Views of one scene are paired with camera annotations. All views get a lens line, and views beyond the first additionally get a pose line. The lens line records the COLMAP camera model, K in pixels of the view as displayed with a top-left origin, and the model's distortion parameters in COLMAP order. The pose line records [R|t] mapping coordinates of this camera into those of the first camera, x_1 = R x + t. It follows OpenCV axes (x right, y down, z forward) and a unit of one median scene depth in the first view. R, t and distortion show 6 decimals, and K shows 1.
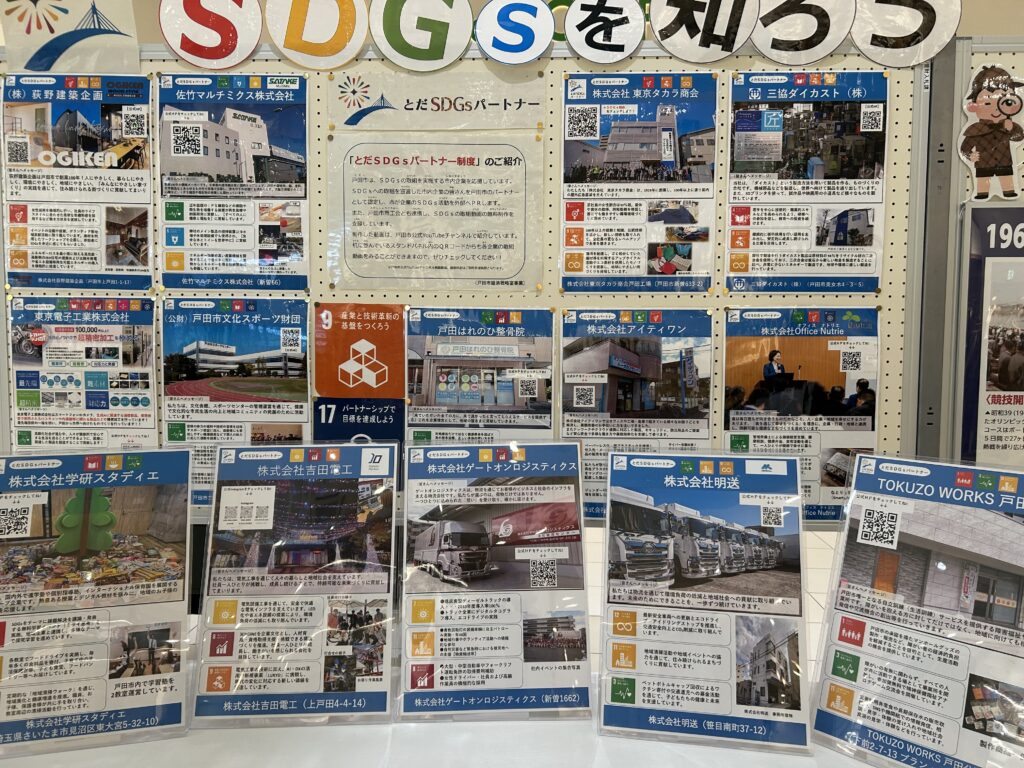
lens RADIAL K [[779.4, 0, 514.0], [0, 779.4, 384.6], [0, 0, 1]] dist [0.042310, -0.037863]
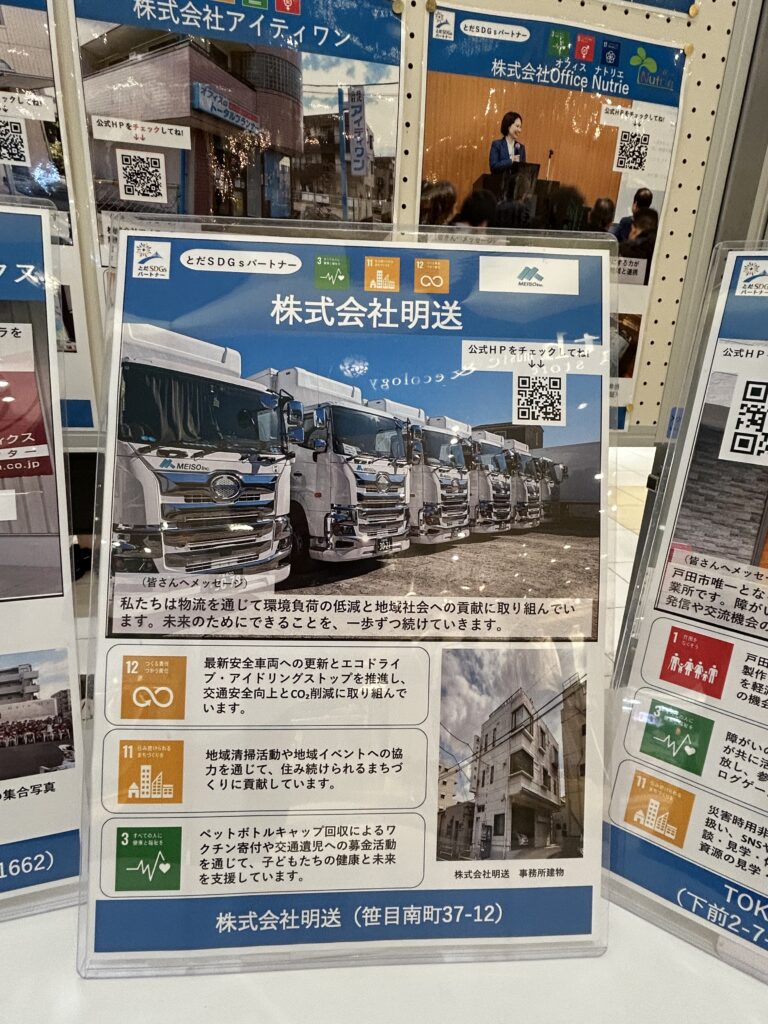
lens RADIAL K [[557.3, 0, 391.3], [0, 557.3, 505.3], [0, 0, 1]] dist [0.008239, 0.000236]
pose [[0.969634, -0.036798, 0.241776, 0.177648], [-0.027575, 0.965861, 0.257589, 0.141286], [-0.243001, -0.256434, 0.935517, 0.701910]]
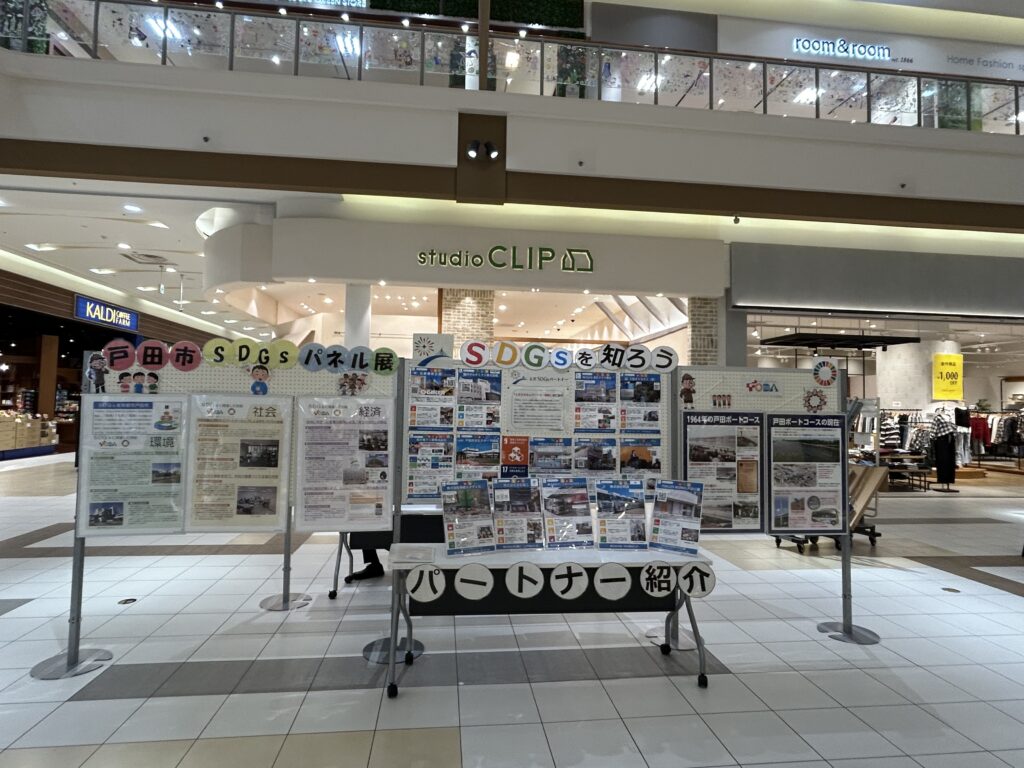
lens RADIAL K [[557.3, 0, 510.0], [0, 557.3, 375.7], [0, 0, 1]] dist [0.008239, 0.000236]
pose [[0.986011, 0.020625, 0.165397, -0.748019], [0.000045, 0.992282, -0.124002, -0.077108], [-0.166678, 0.122275, 0.978400, -1.647694]]
